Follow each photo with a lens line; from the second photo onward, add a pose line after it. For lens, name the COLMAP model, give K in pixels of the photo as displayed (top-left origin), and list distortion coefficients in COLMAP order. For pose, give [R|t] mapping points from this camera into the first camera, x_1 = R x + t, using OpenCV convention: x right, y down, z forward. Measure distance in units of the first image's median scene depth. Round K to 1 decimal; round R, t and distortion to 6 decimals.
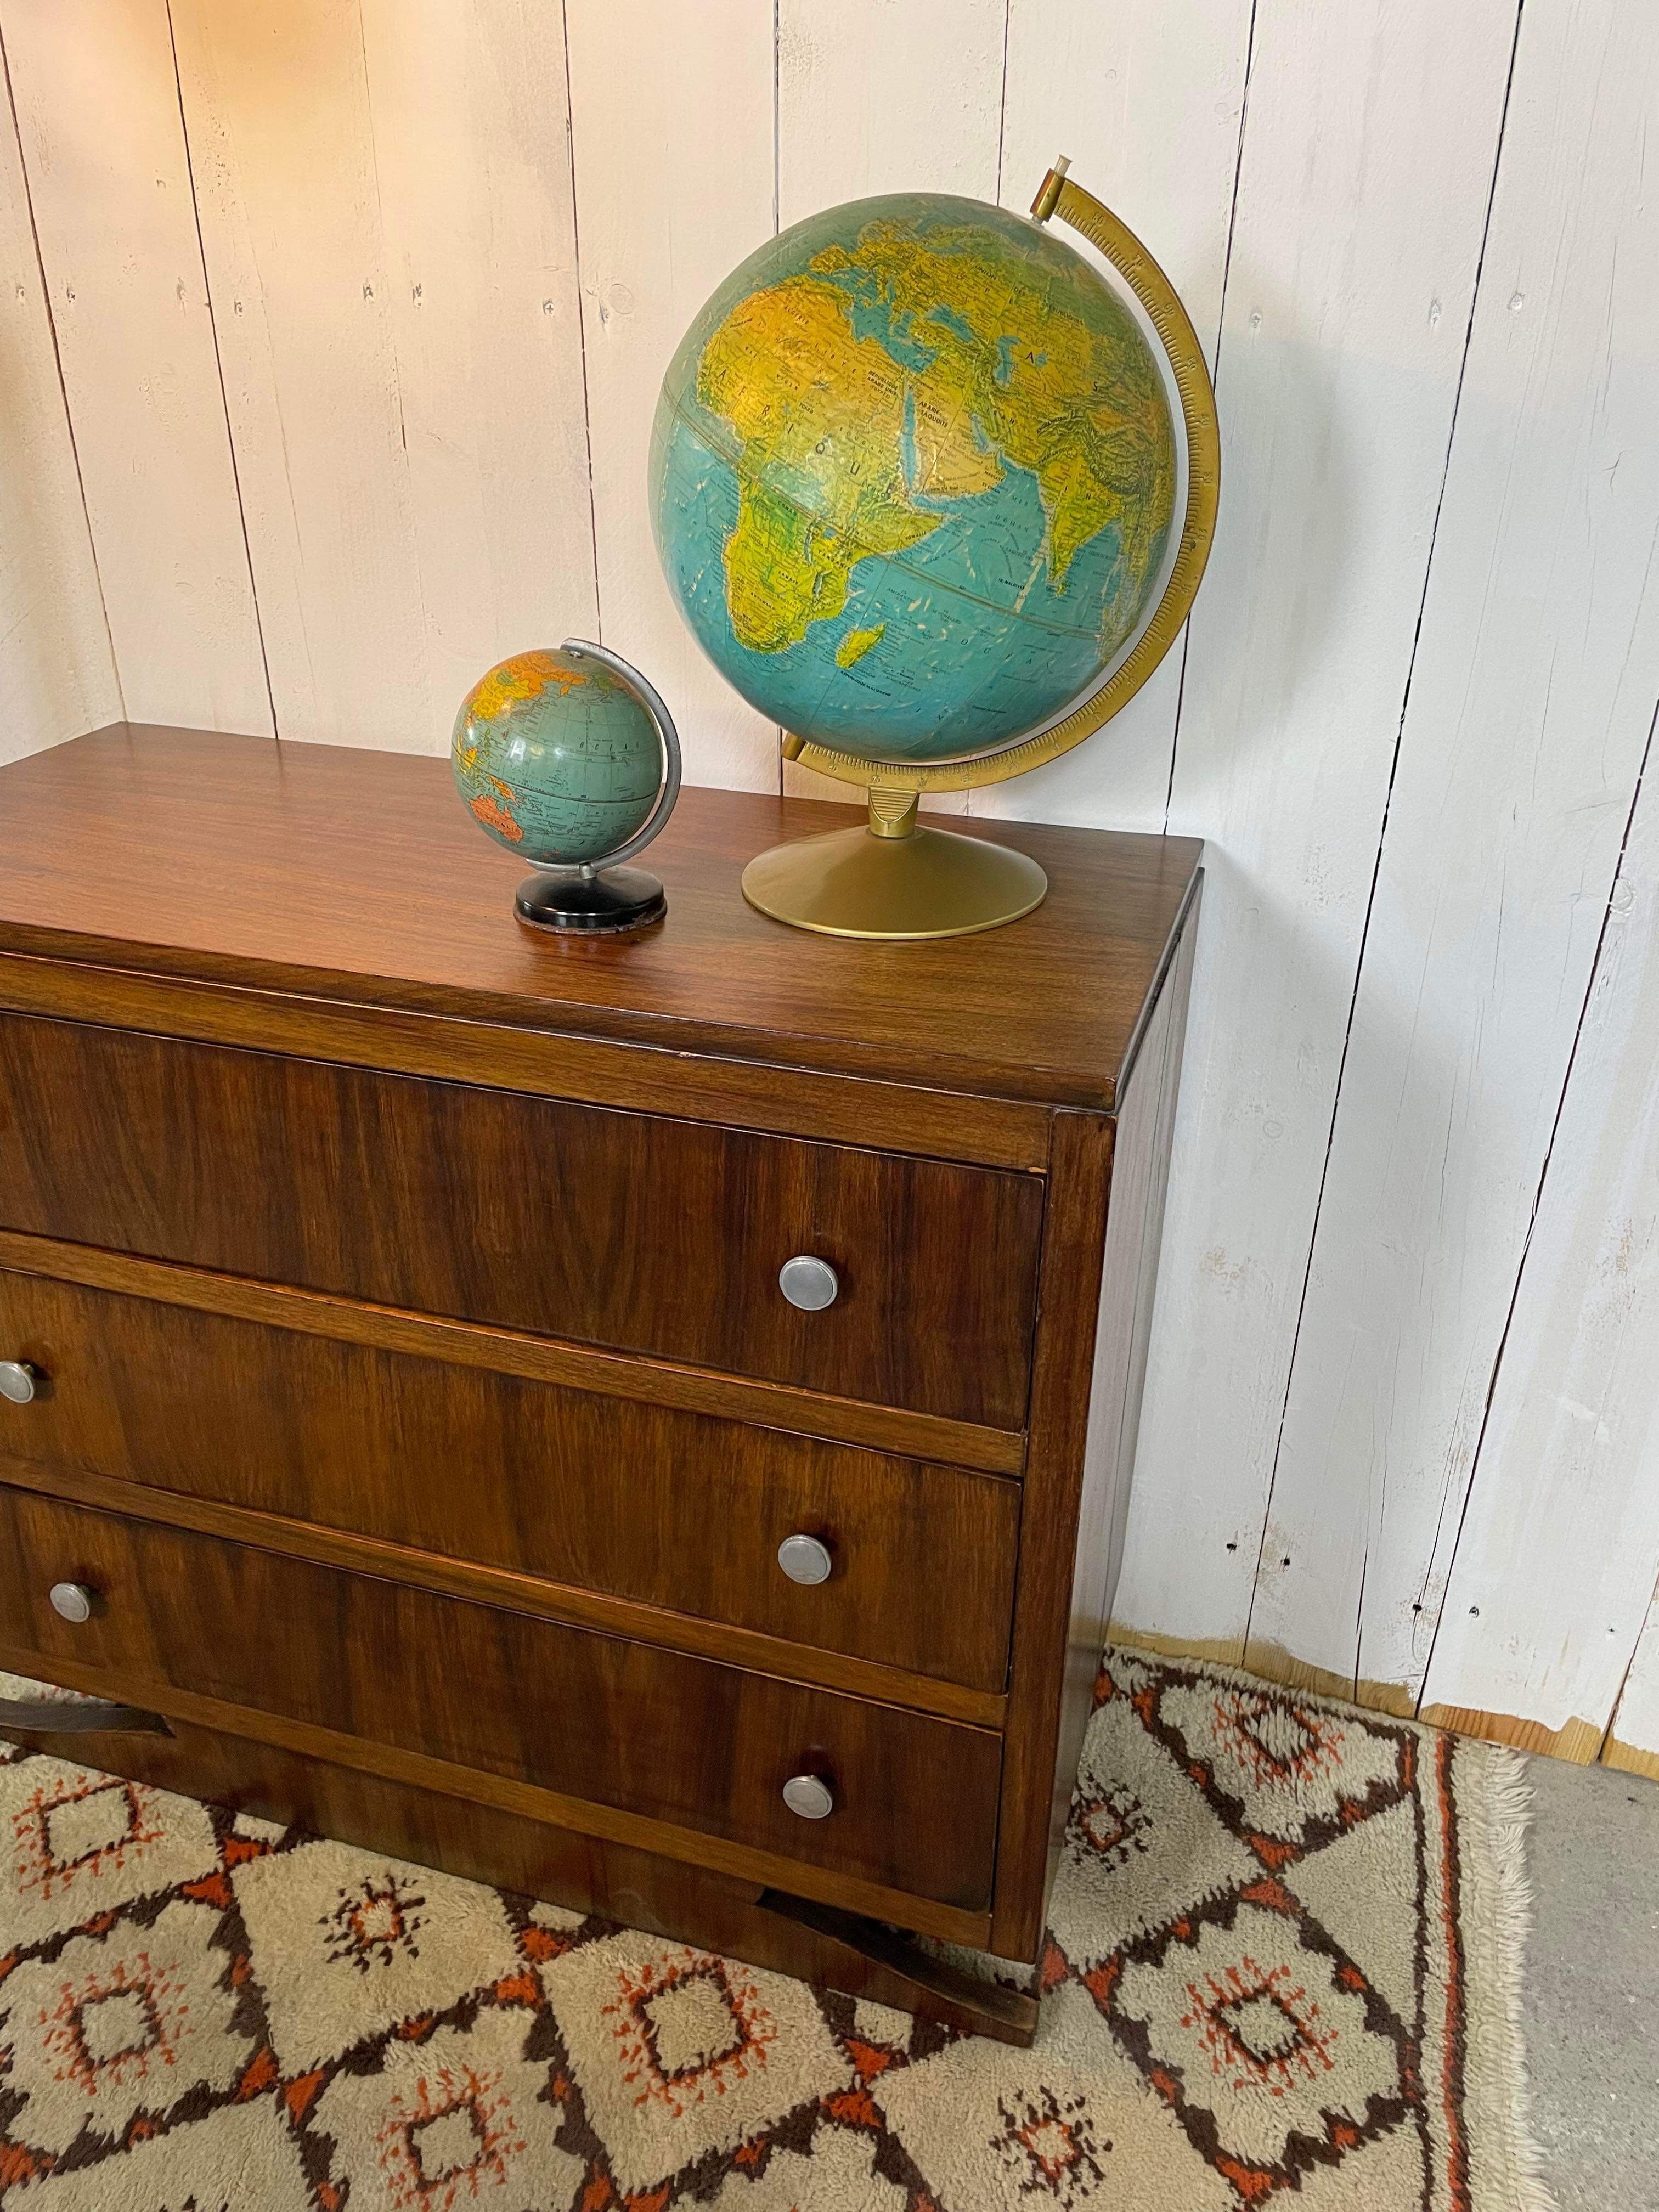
lens RADIAL K [[1685.0, 0, 834.2], [0, 1685.0, 1113.7], [0, 0, 1]] dist [0.078161, -0.107548]
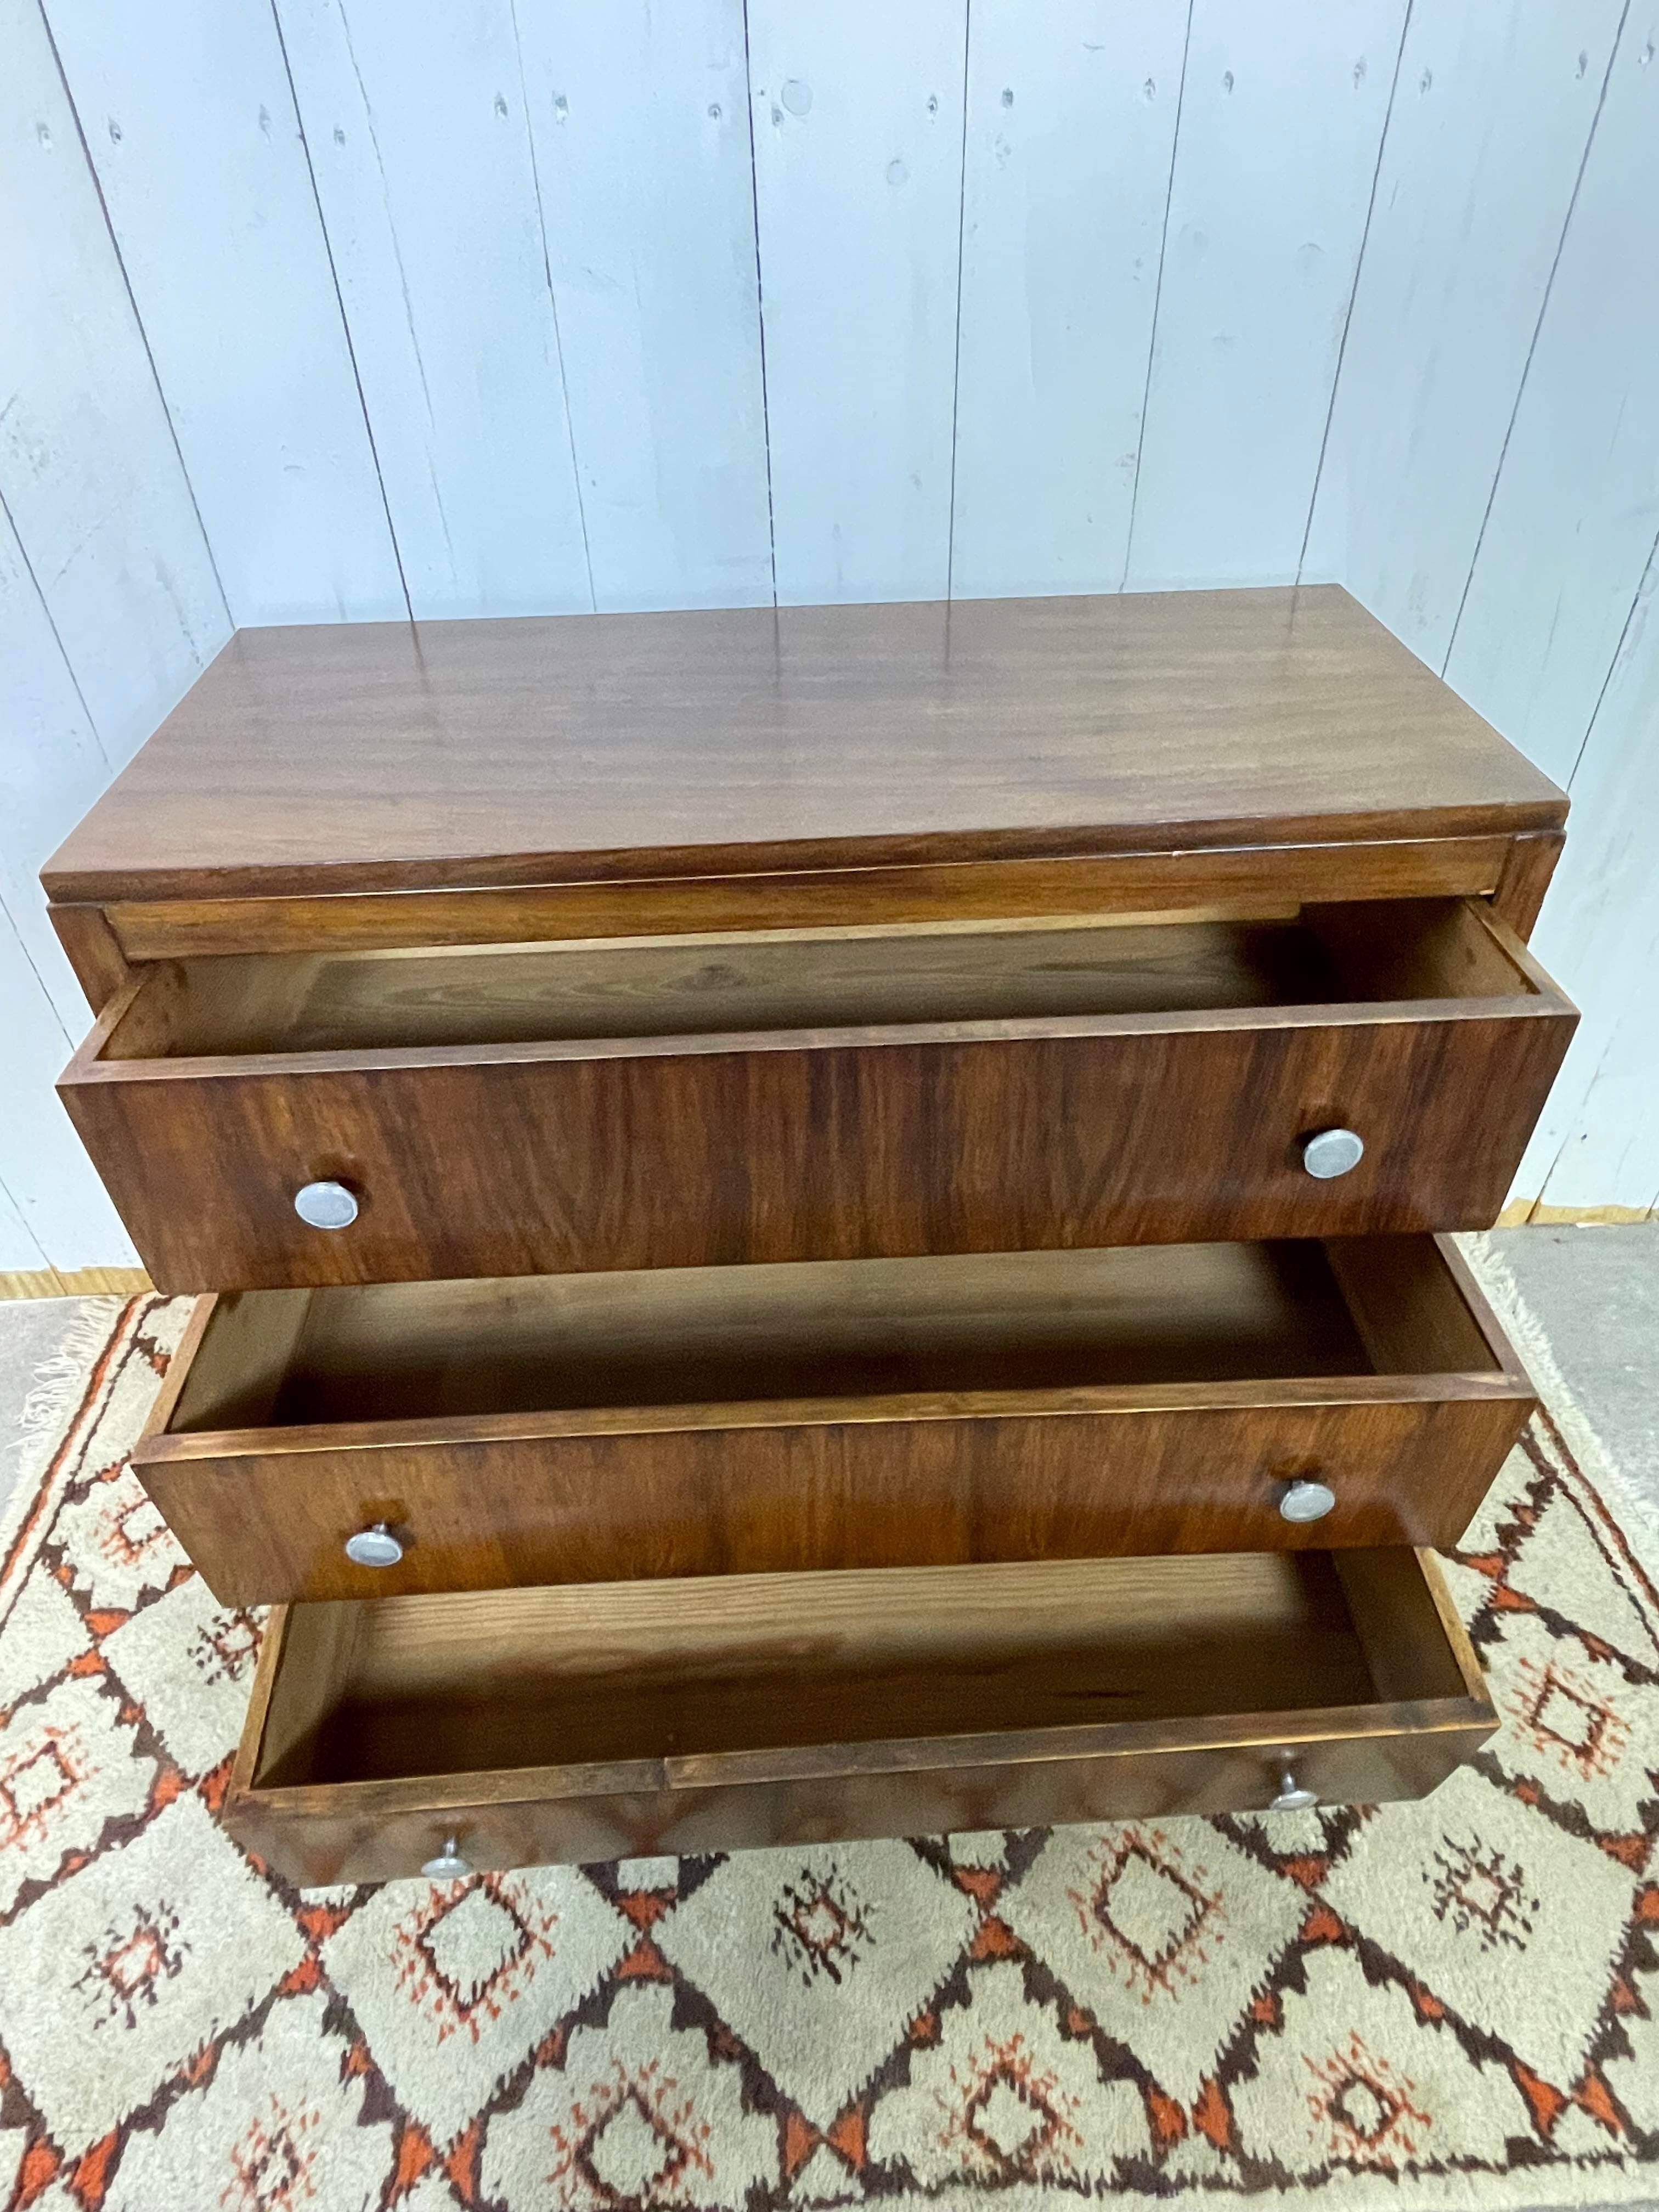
lens RADIAL K [[1319.0, 0, 841.7], [0, 1319.0, 1115.2], [0, 0, 1]] dist [-0.004050, 0.000580]
pose [[0.934352, -0.249704, 0.254233, -0.421366], [0.193224, 0.954458, 0.227321, -0.083372], [-0.299417, -0.163274, 0.940048, 0.177960]]
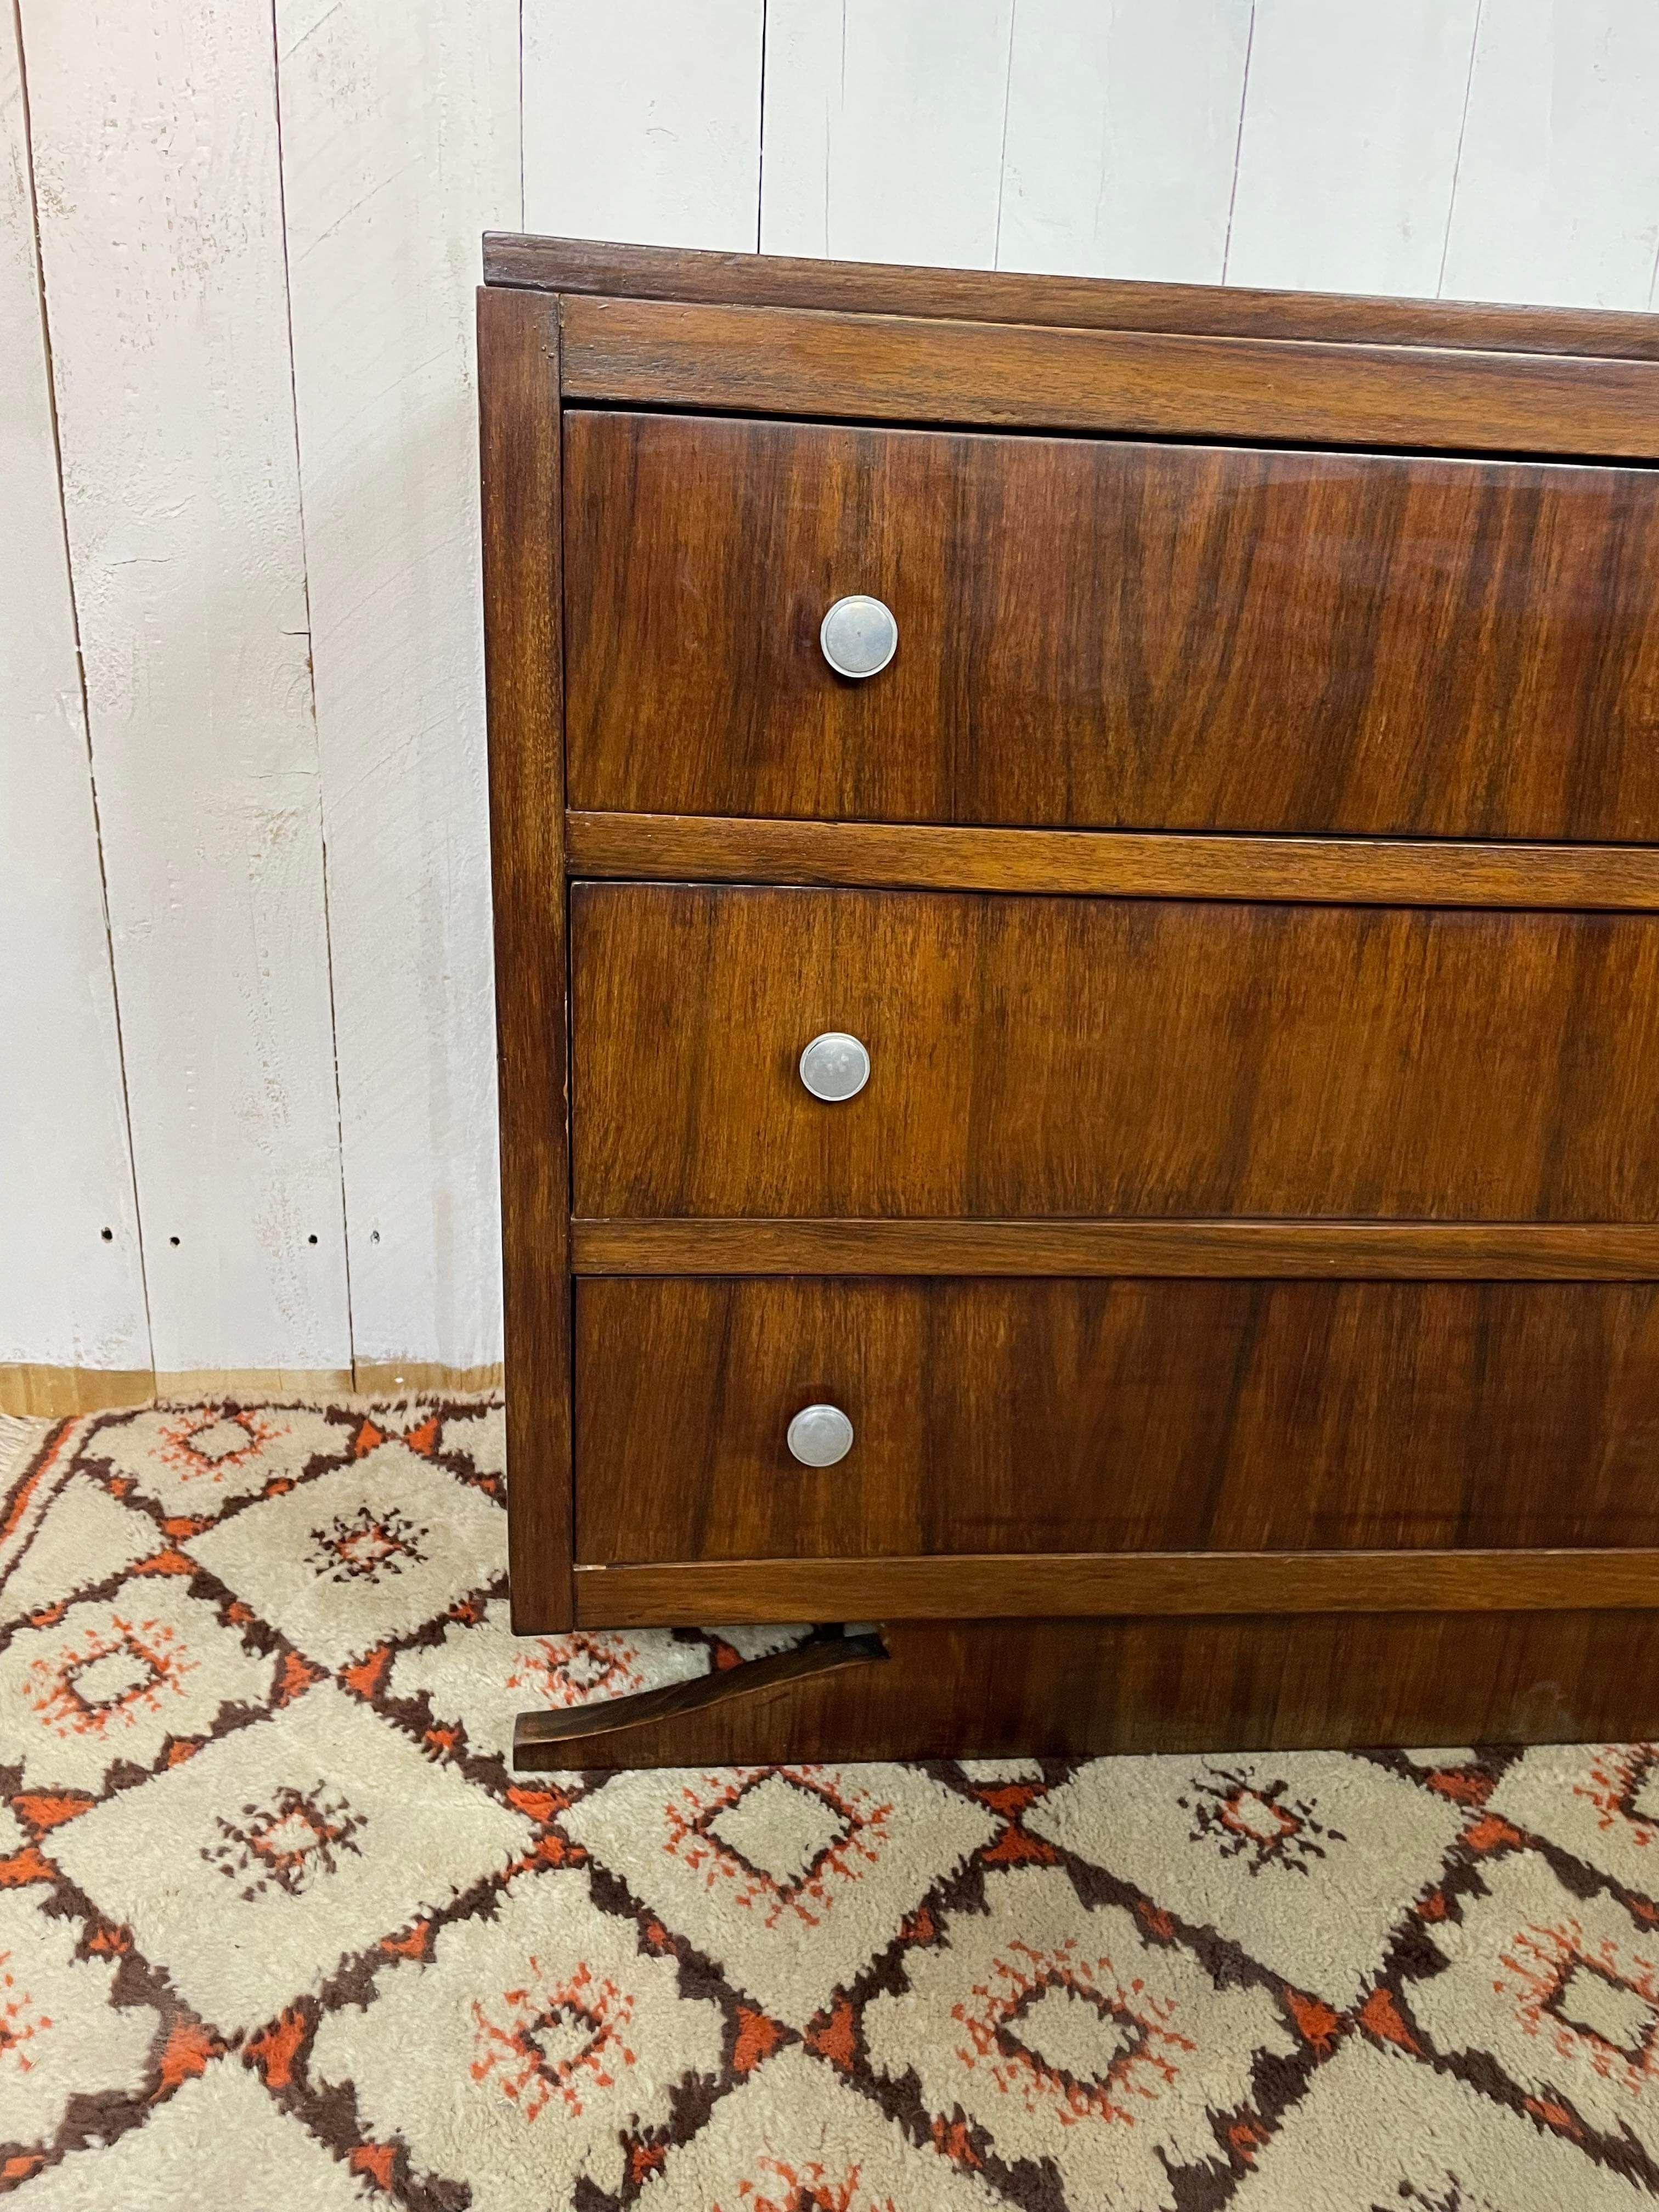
lens RADIAL K [[1692.6, 0, 854.2], [0, 1692.6, 1124.9], [0, 0, 1]] dist [0.079930, -0.110162]
pose [[0.916599, -0.102523, 0.386440, -0.728764], [0.151625, 0.983496, -0.098717, 0.244093], [-0.369942, 0.149078, 0.917016, 0.373370]]
